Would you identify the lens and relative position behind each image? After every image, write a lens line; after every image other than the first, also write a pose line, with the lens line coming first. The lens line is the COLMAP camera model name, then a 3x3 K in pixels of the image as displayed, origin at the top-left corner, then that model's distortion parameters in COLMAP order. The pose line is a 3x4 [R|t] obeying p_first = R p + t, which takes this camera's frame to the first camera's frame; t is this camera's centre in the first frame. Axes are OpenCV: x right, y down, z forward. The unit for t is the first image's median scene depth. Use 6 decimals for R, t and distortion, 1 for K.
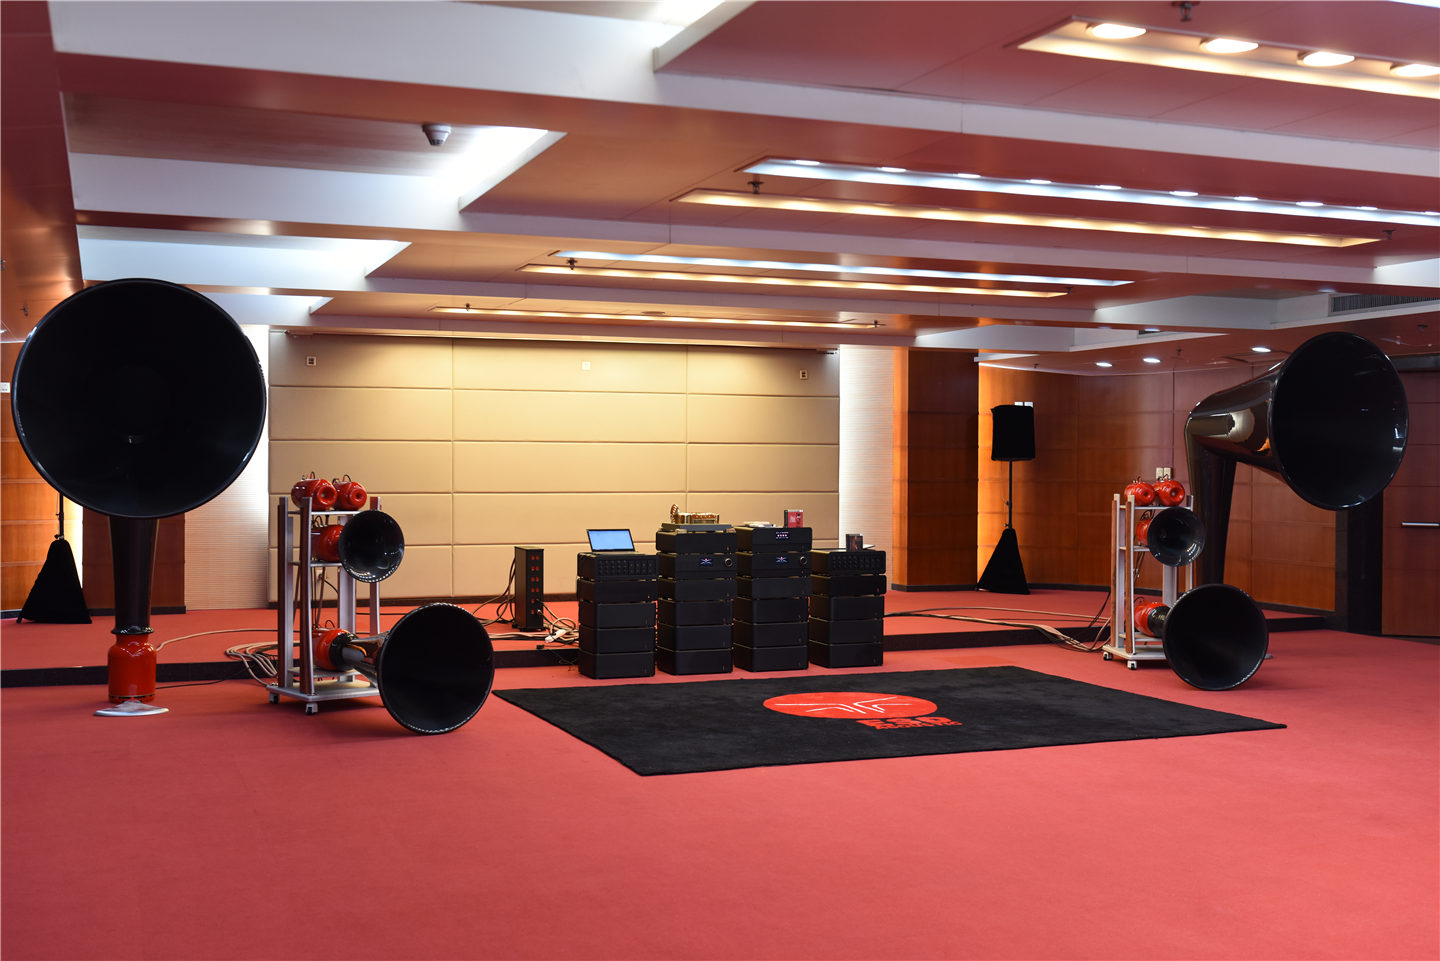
lens RADIAL K [[1646.8, 0, 720.0], [0, 1646.8, 480.5], [0, 0, 1]] dist [-0.006235, -0.003620]
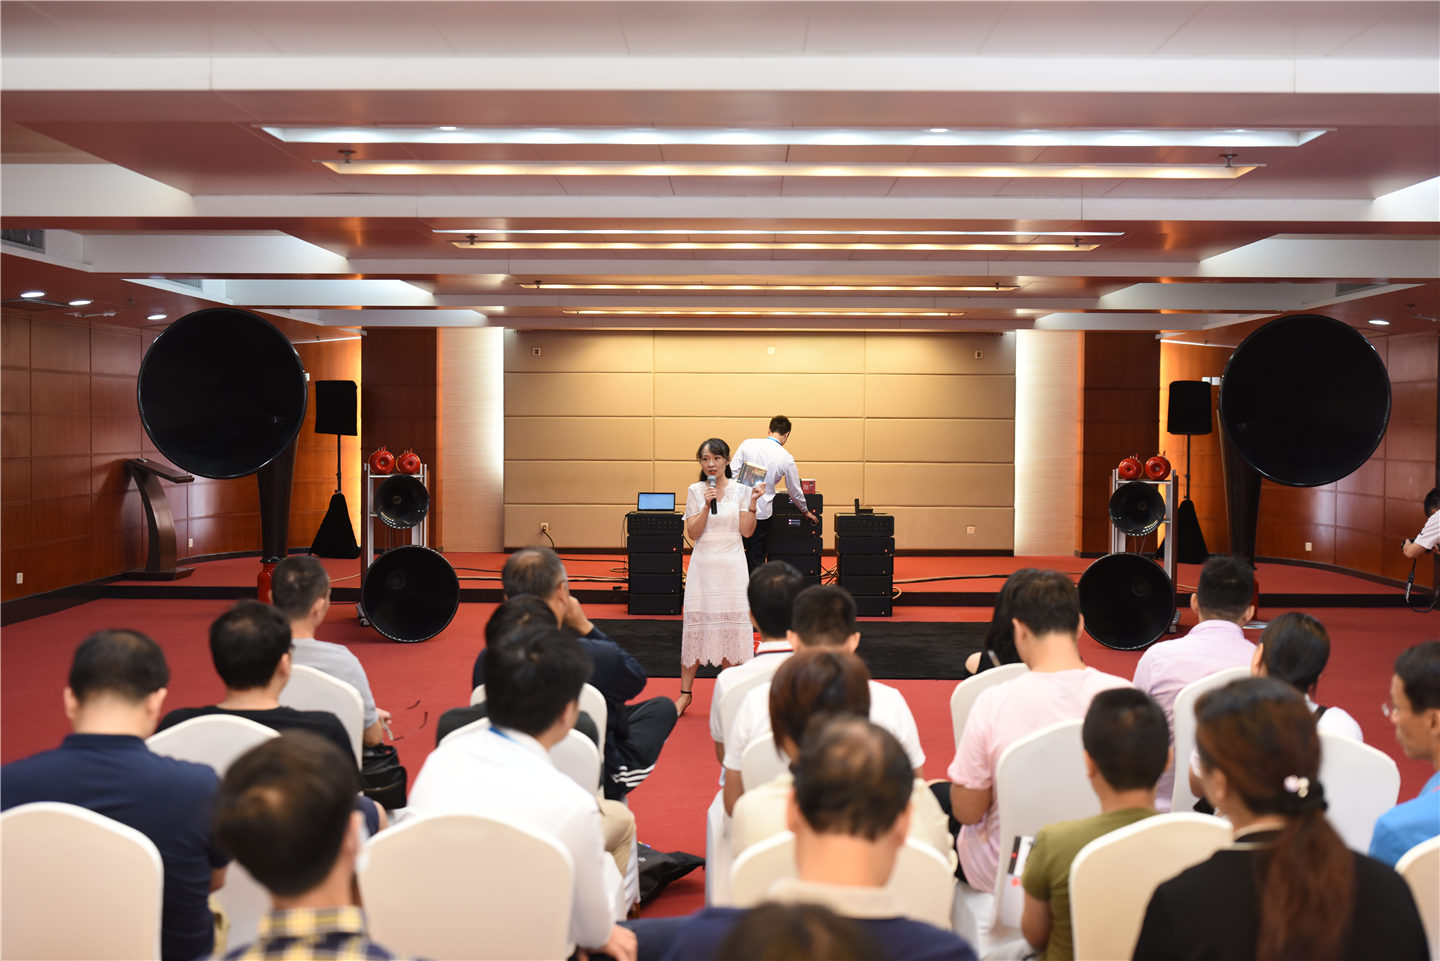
lens RADIAL K [[1629.0, 0, 720.0], [0, 1629.0, 480.5], [0, 0, 1]] dist [0.007544, 0.004666]
pose [[0.923949, 0.015035, -0.382219, 0.311063], [-0.006323, 0.999691, 0.024040, -0.006164], [0.382462, -0.019795, 0.923759, -0.061535]]
